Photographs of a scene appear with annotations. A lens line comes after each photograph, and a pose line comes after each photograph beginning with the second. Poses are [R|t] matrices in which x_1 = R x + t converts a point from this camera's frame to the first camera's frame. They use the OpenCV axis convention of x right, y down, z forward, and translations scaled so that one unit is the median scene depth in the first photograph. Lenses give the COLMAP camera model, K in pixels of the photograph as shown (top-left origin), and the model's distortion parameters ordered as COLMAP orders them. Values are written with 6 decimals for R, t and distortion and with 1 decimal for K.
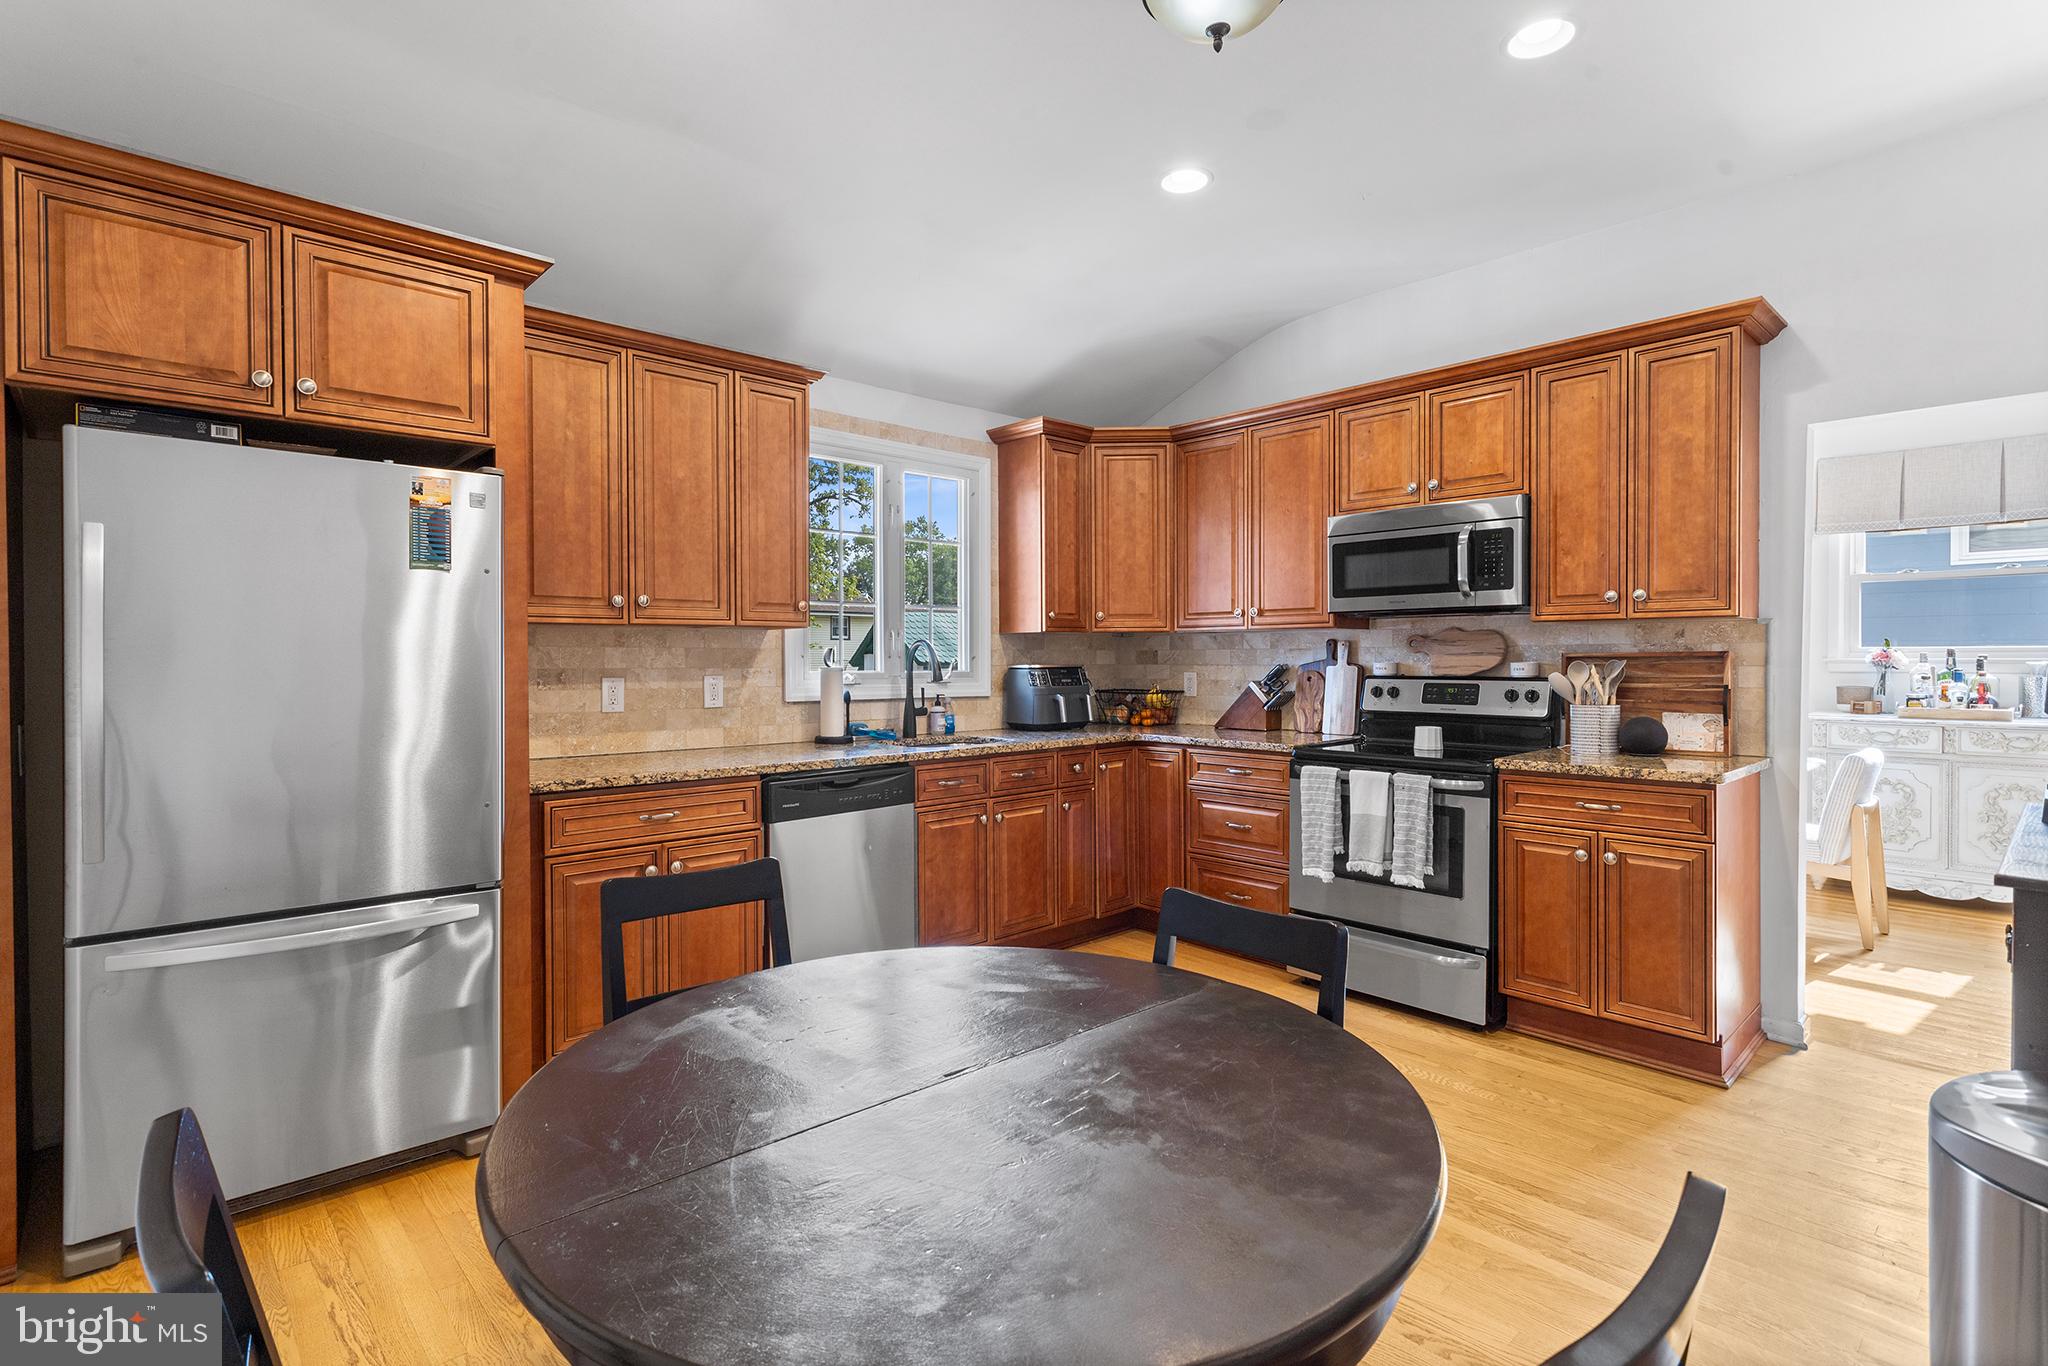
lens RADIAL K [[975.7, 0, 1001.1], [0, 975.7, 673.1], [0, 0, 1]] dist [-0.002028, 0.001338]
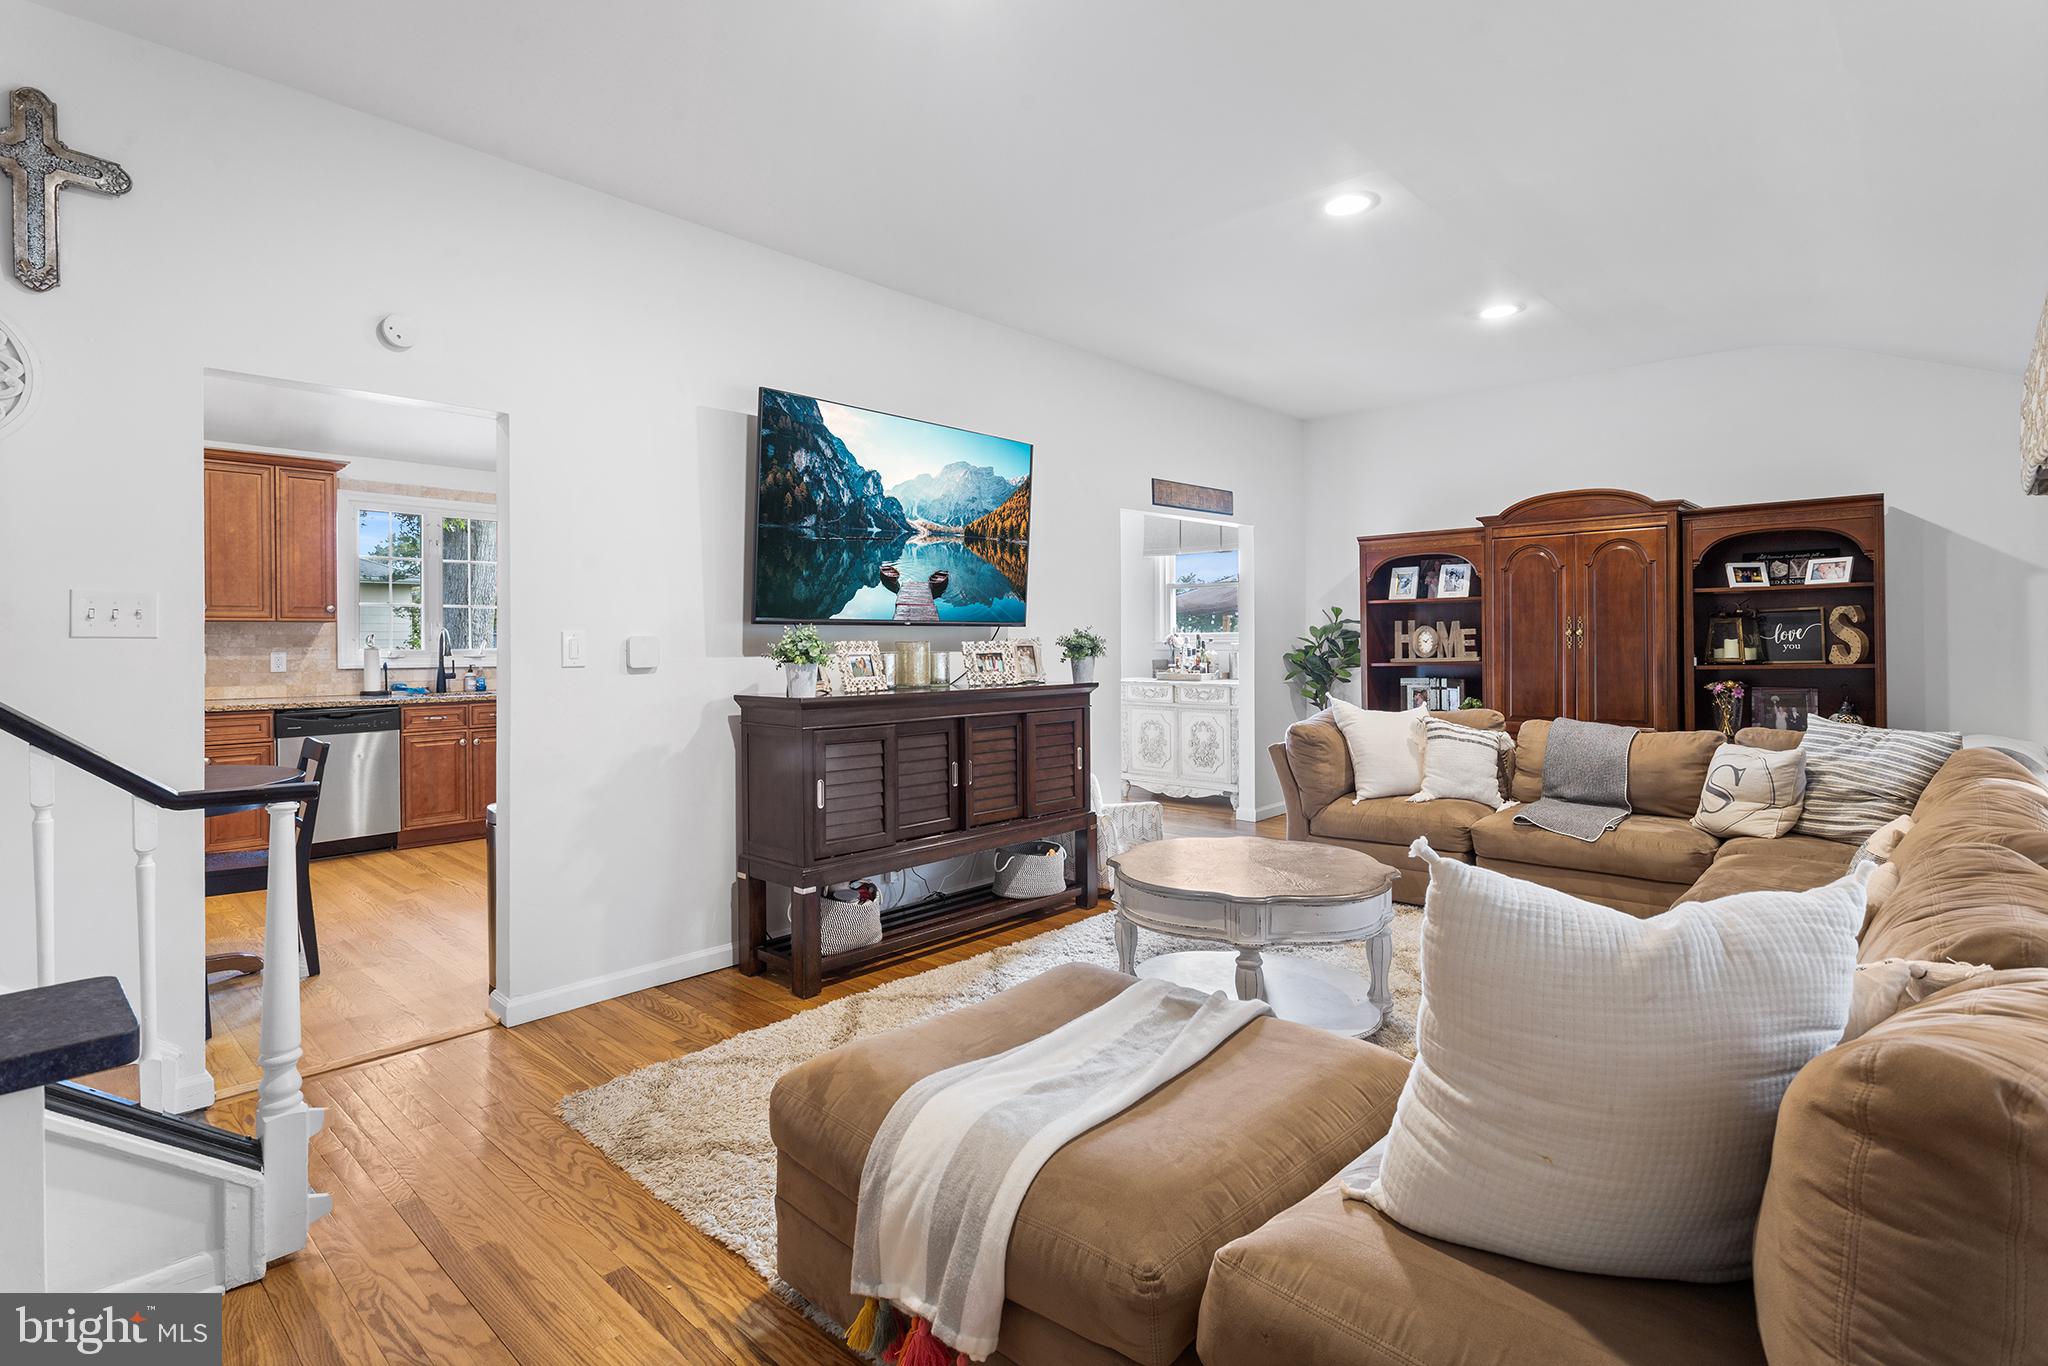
lens RADIAL K [[975.7, 0, 1002.7], [0, 975.7, 647.7], [0, 0, 1]] dist [-0.002028, 0.001338]
pose [[0.996805, -0.001026, 0.079864, 0.816483], [0.001699, 0.999964, -0.008362, 0.012028], [-0.079853, 0.008471, 0.996771, -0.731358]]
